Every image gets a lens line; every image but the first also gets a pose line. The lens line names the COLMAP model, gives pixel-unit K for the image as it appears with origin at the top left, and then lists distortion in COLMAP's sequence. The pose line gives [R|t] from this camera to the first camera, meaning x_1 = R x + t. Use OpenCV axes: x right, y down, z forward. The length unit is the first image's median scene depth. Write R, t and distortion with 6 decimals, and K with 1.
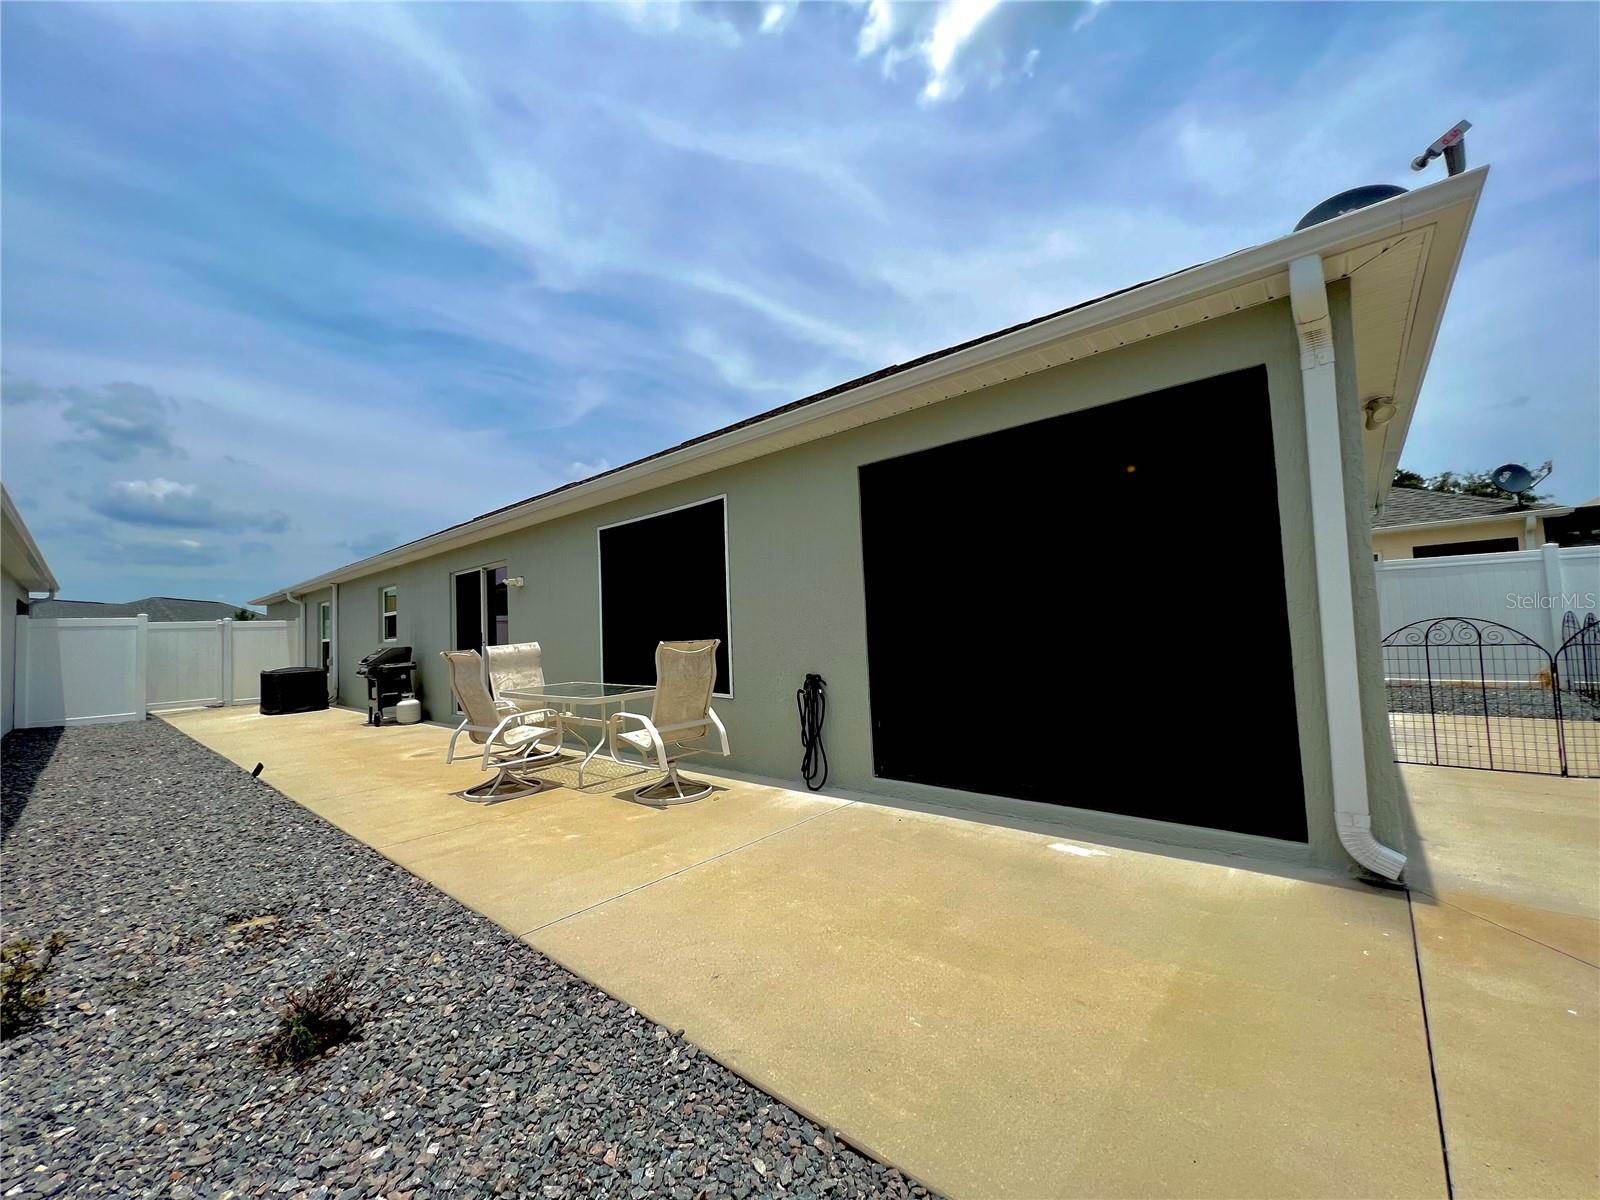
lens RADIAL K [[639.5, 0, 800.0], [0, 639.5, 600.0], [0, 0, 1]] dist [-0.001049, 0.000092]
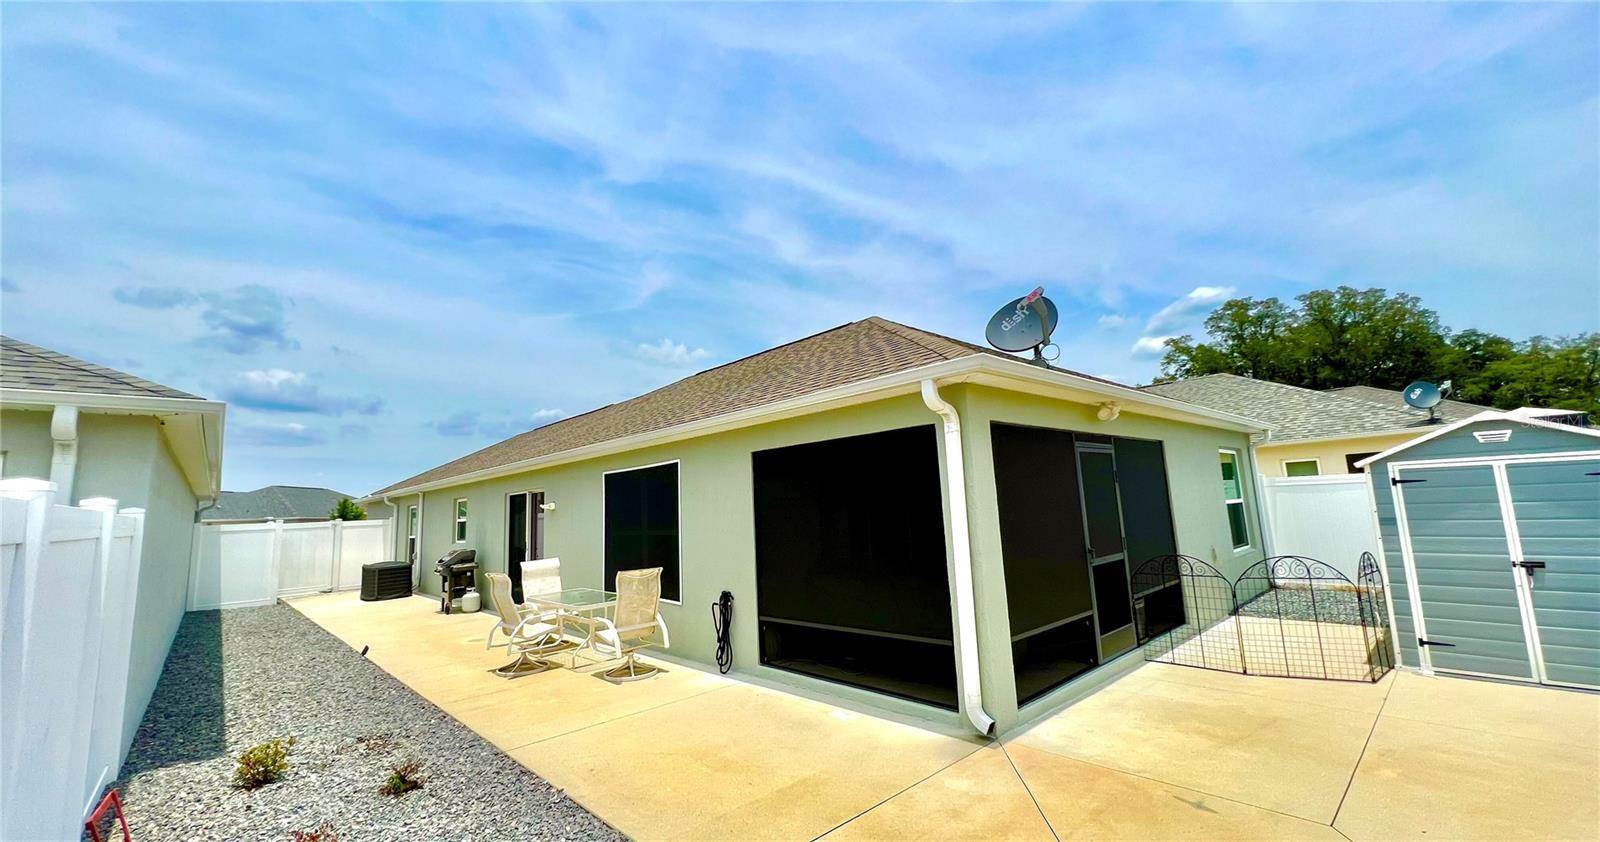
lens RADIAL K [[661.5, 0, 800.0], [0, 661.5, 421.0], [0, 0, 1]] dist [-0.000563, -0.000144]
pose [[0.993835, -0.020787, -0.108899, 0.336859], [0.012961, 0.997315, -0.072081, -0.148235], [0.110105, 0.070225, 0.991436, -0.460878]]
